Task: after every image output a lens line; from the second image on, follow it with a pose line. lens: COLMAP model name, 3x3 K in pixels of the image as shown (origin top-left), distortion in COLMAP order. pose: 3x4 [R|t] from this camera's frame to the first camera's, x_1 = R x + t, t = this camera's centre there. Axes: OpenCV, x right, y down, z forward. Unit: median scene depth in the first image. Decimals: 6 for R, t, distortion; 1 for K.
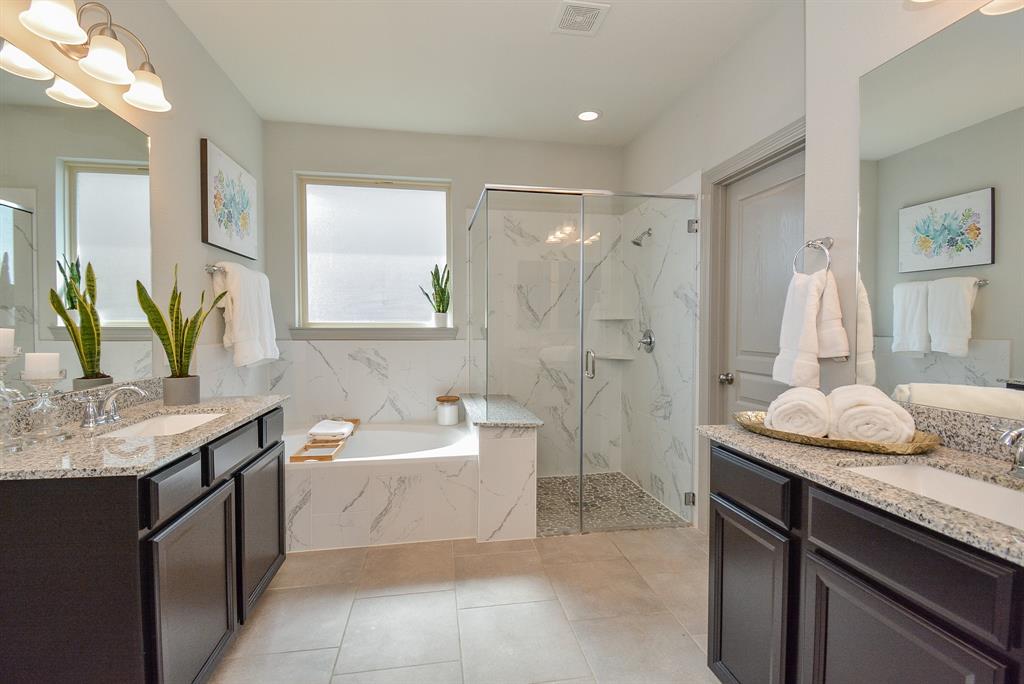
lens RADIAL K [[455.7, 0, 512.0], [0, 455.7, 338.6], [0, 0, 1]] dist [0.008734, -0.007277]
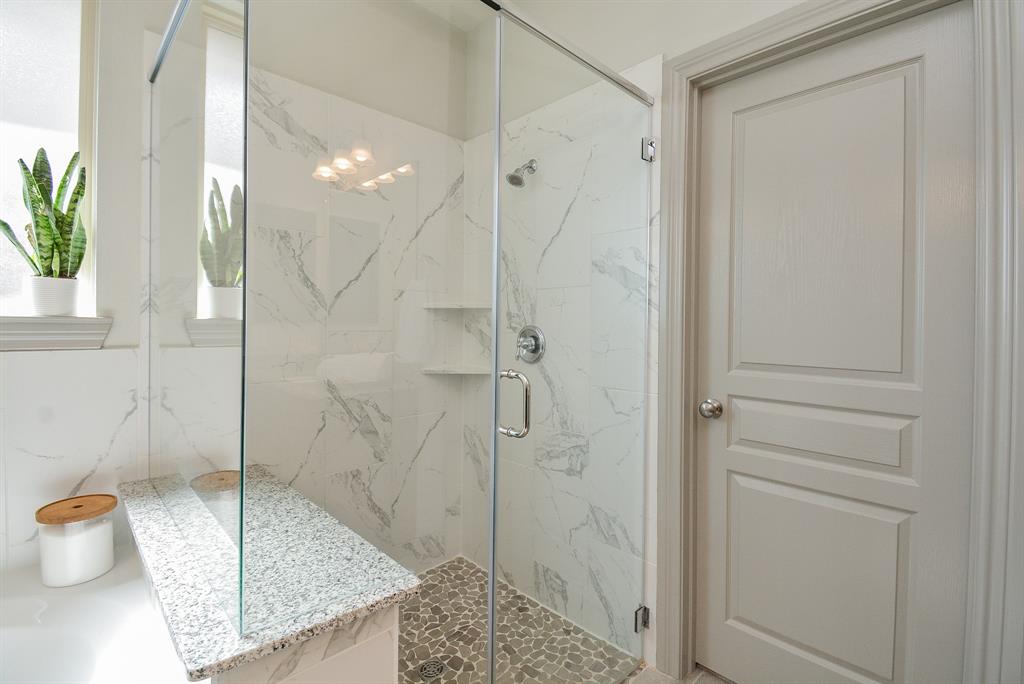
lens RADIAL K [[455.7, 0, 515.7], [0, 455.7, 325.5], [0, 0, 1]] dist [0.008734, -0.007277]
pose [[0.823615, 0.005333, 0.567124, -0.058403], [0.003681, 0.999884, -0.014749, -0.010524], [-0.567137, 0.014235, 0.823501, 0.493019]]
